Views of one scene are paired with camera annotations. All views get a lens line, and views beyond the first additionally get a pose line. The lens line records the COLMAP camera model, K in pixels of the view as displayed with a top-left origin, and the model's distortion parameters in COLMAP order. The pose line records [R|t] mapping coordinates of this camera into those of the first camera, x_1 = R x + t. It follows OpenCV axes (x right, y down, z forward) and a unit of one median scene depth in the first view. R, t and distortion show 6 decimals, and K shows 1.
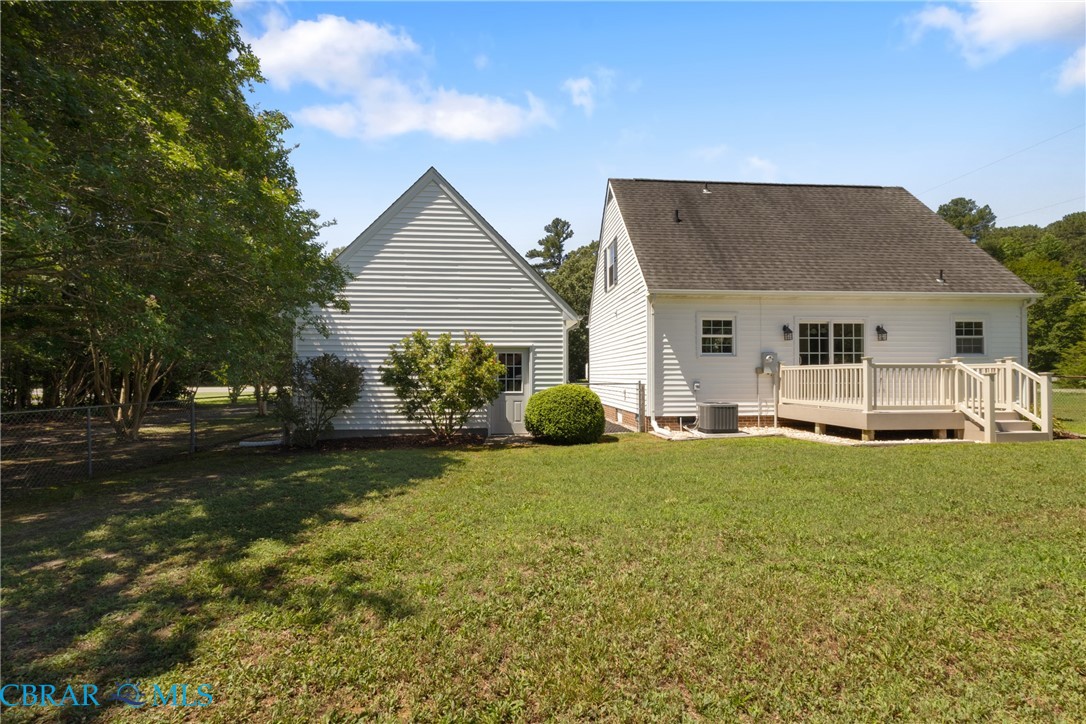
lens RADIAL K [[504.4, 0, 549.2], [0, 504.4, 366.6], [0, 0, 1]] dist [0.002047, 0.000088]
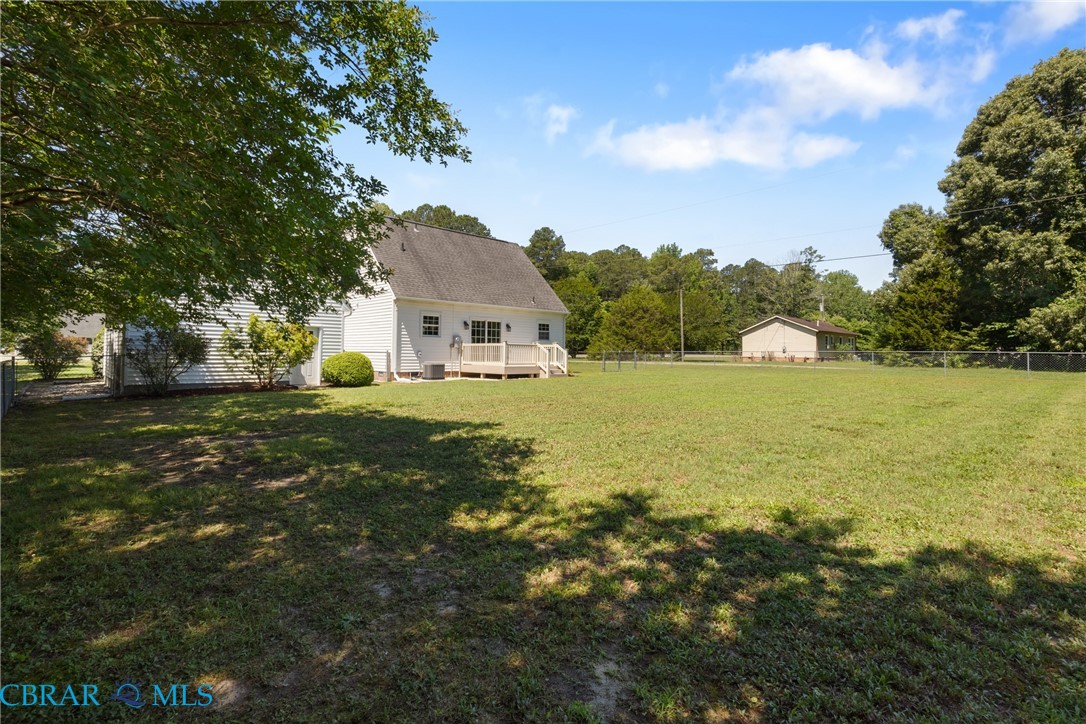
lens RADIAL K [[504.4, 0, 549.2], [0, 504.4, 366.6], [0, 0, 1]] dist [0.002047, 0.000088]
pose [[0.770277, -0.004336, 0.637695, -0.453735], [-0.025419, 0.998973, 0.037496, 0.005715], [-0.637203, -0.045092, 0.769376, -0.590910]]
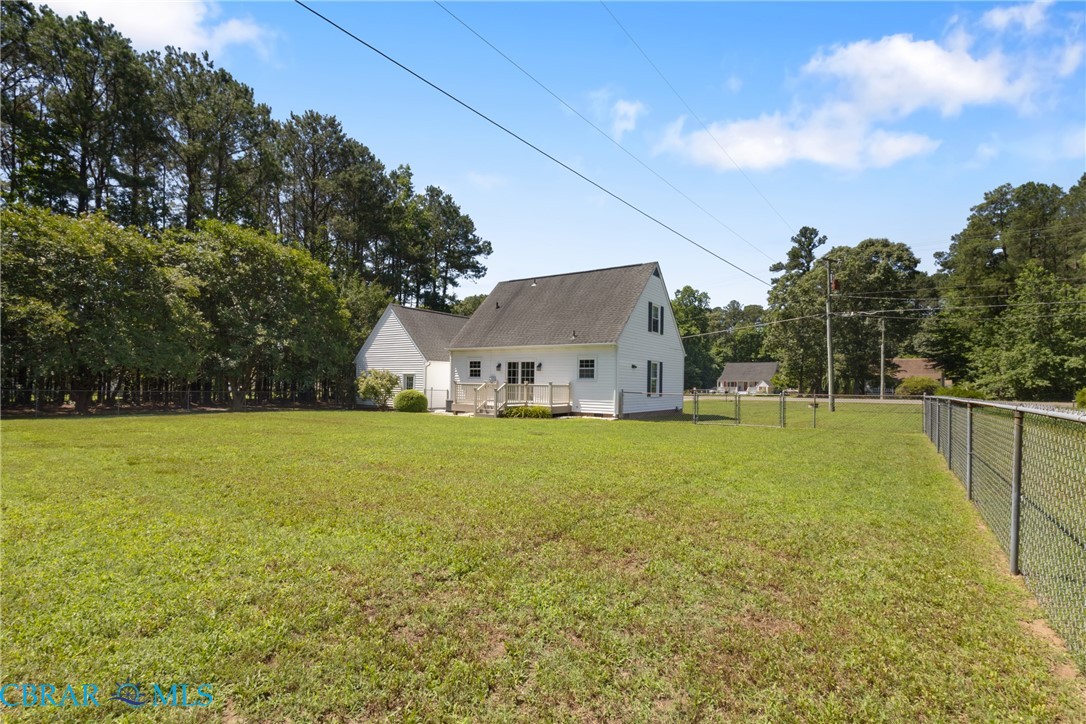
lens RADIAL K [[504.4, 0, 549.2], [0, 504.4, 366.6], [0, 0, 1]] dist [0.002047, 0.000088]
pose [[0.774787, -0.004698, -0.632204, 1.883178], [-0.008066, 0.999818, -0.017315, -0.035282], [0.632170, 0.018515, 0.774608, -0.432358]]
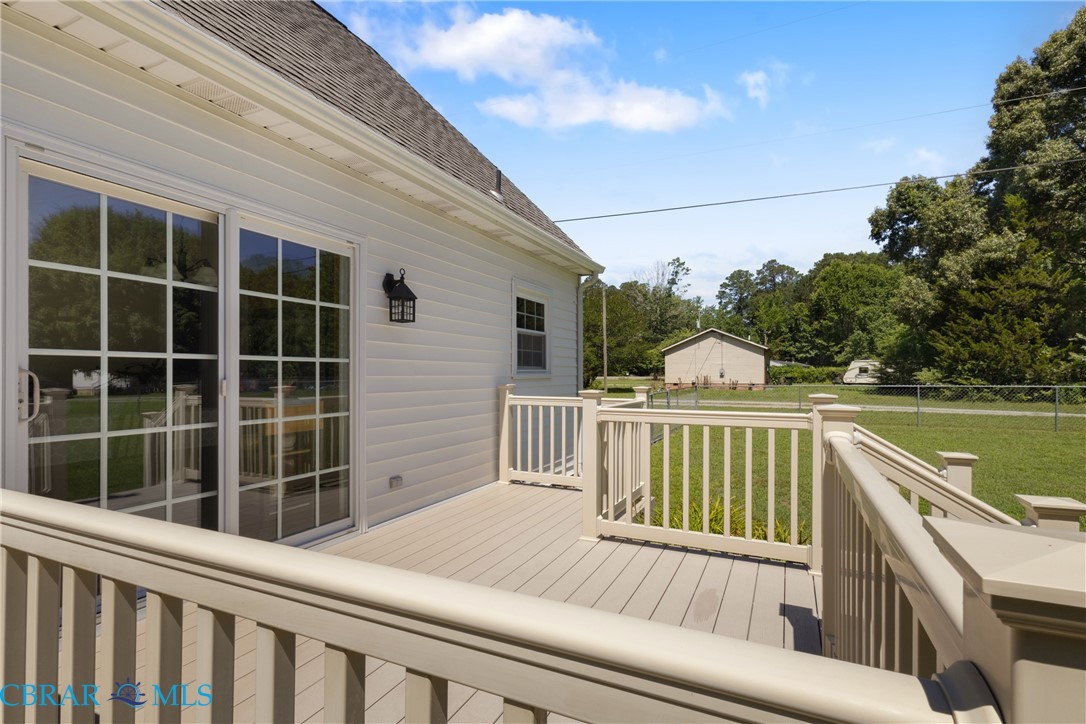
lens RADIAL K [[508.7, 0, 542.0], [0, 508.7, 376.0], [0, 0, 1]] dist [0.001043, 0.000062]
pose [[0.513908, -0.000123, 0.857846, 0.439238], [-0.014412, 0.999858, 0.008778, -0.022887], [-0.857725, -0.016875, 0.513833, 0.769159]]
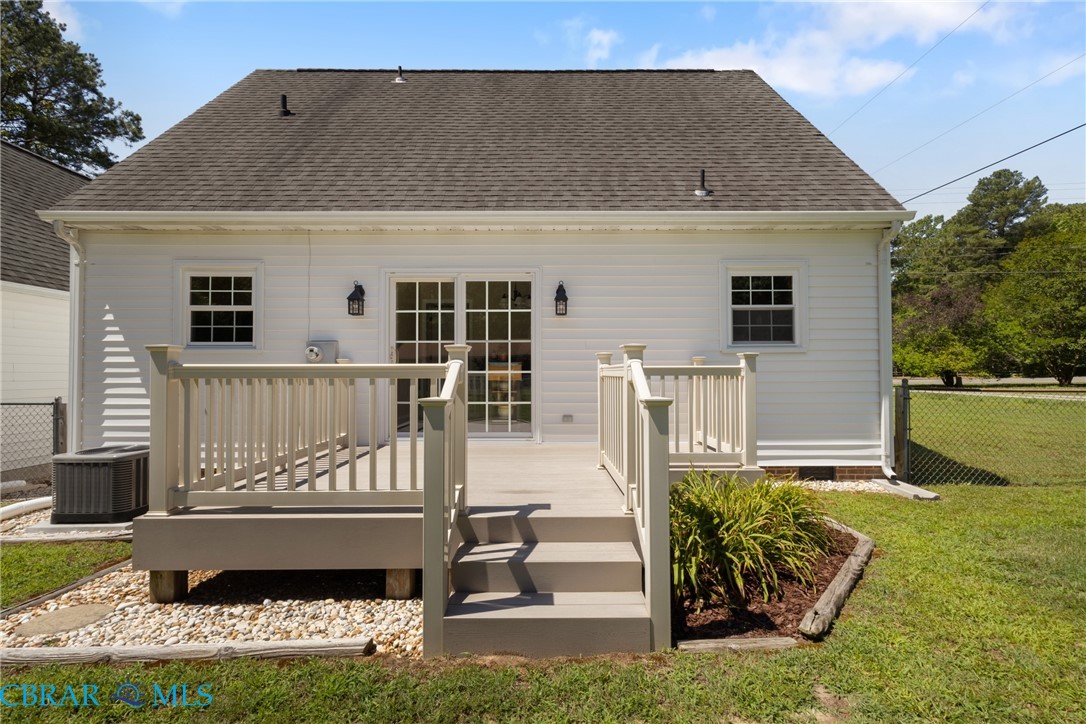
lens RADIAL K [[504.4, 0, 549.2], [0, 504.4, 366.6], [0, 0, 1]] dist [0.002047, 0.000088]
pose [[0.996767, -0.000704, -0.080339, 0.689111], [0.000592, 0.999999, -0.001417, -0.001731], [0.080339, 0.001365, 0.996767, 0.519981]]
